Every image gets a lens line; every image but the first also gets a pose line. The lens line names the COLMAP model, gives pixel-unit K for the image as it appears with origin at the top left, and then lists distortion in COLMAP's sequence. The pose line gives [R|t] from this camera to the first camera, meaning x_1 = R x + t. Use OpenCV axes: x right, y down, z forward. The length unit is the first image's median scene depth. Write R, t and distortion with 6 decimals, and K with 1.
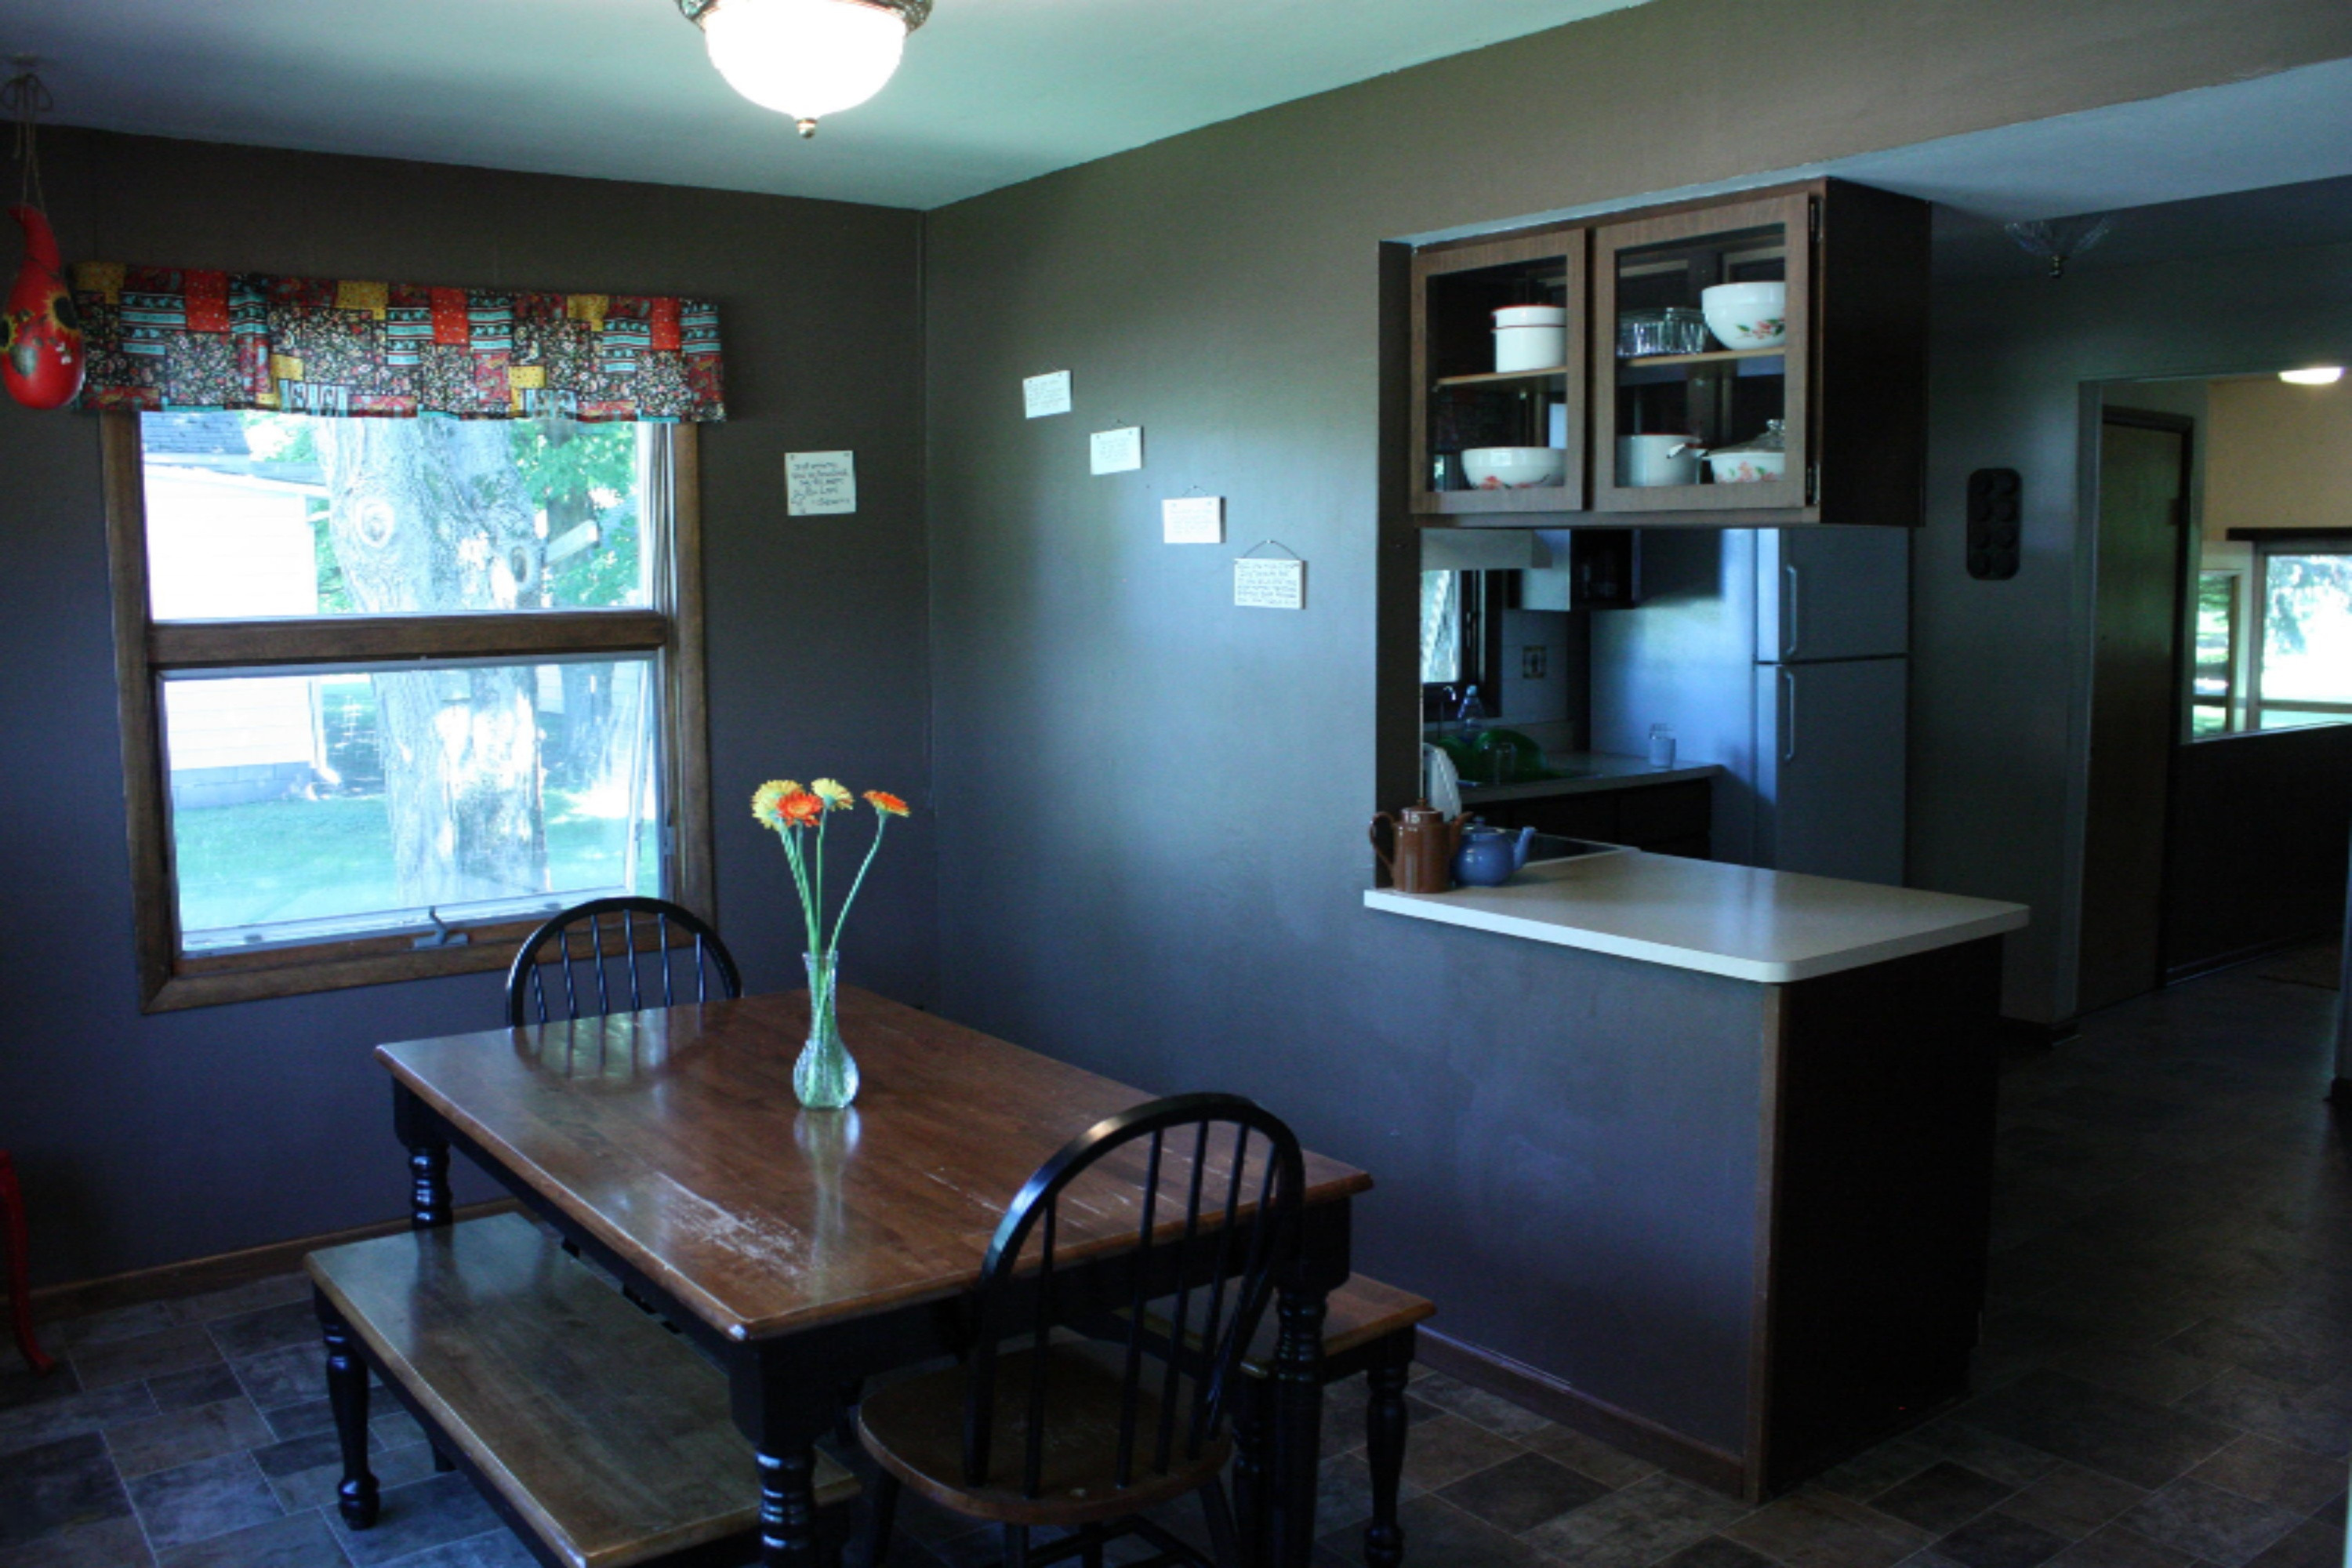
lens RADIAL K [[1958.4, 0, 1204.1], [0, 1958.4, 780.9], [0, 0, 1]] dist [-0.167748, 0.152604]
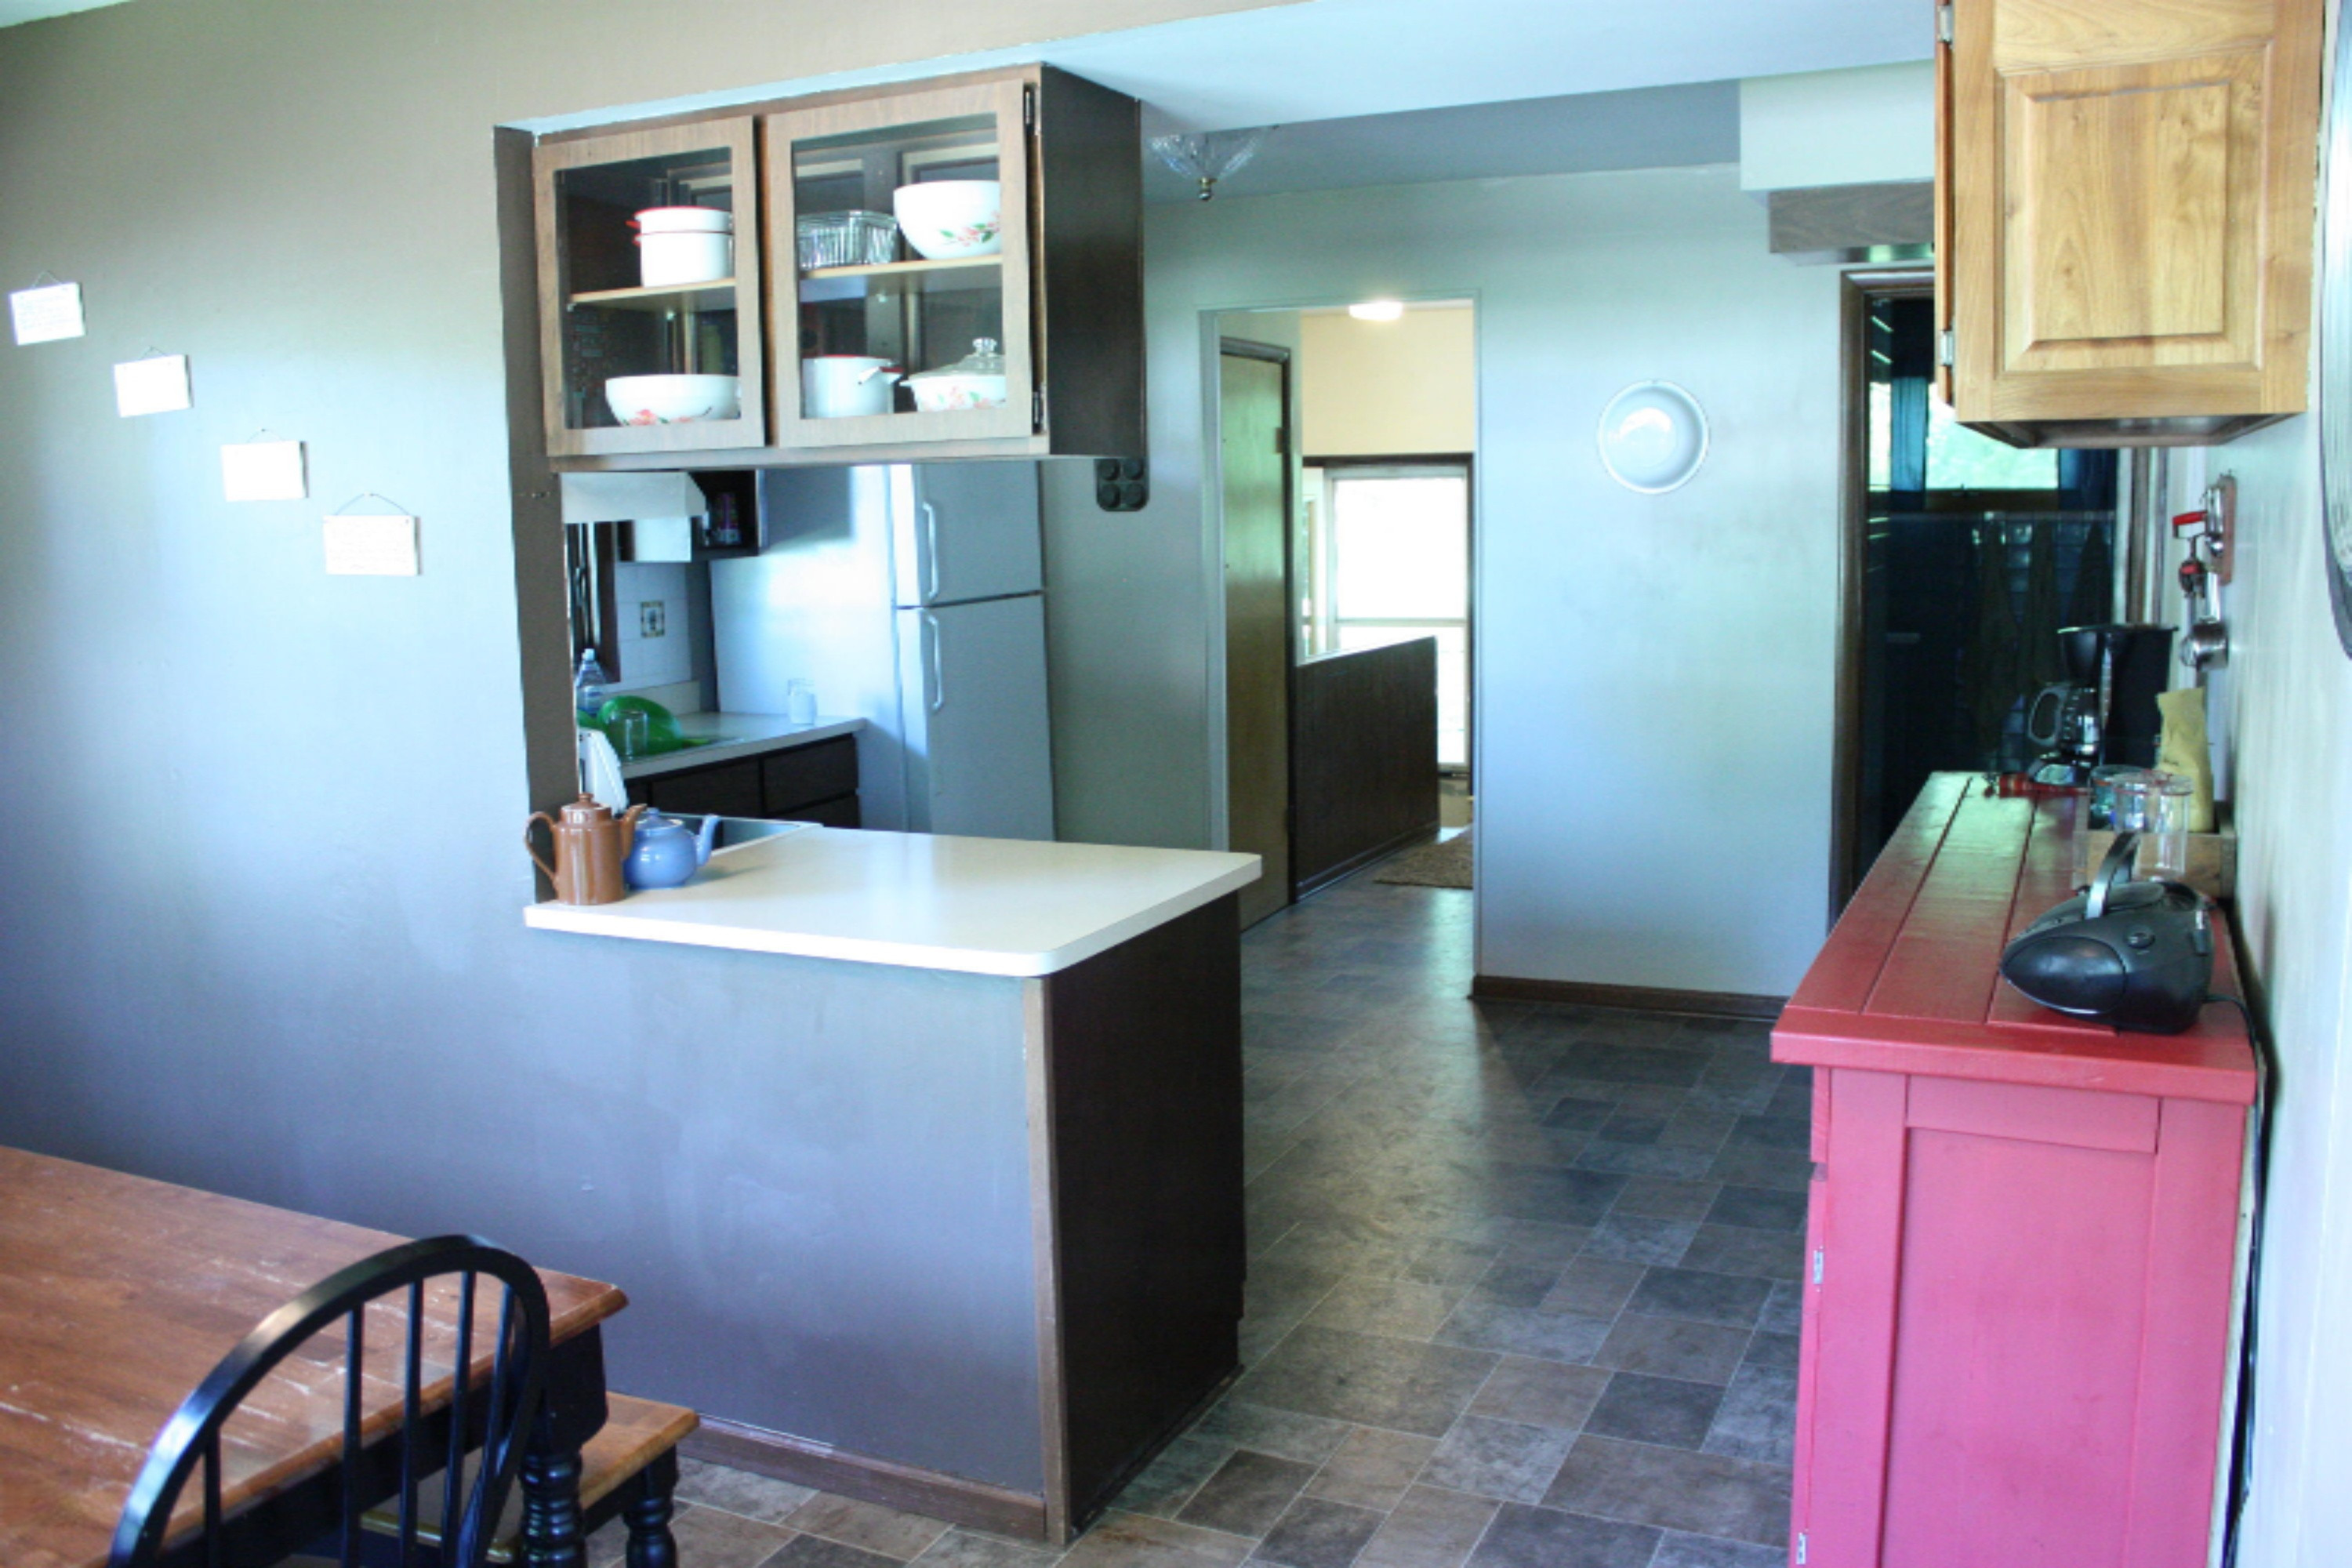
lens RADIAL K [[1958.4, 0, 1204.1], [0, 1958.4, 780.9], [0, 0, 1]] dist [-0.167748, 0.152604]
pose [[0.888265, -0.080363, 0.452247, -0.029638], [0.067012, 0.996714, 0.045494, -0.017571], [-0.454417, -0.010105, 0.890732, 0.145691]]
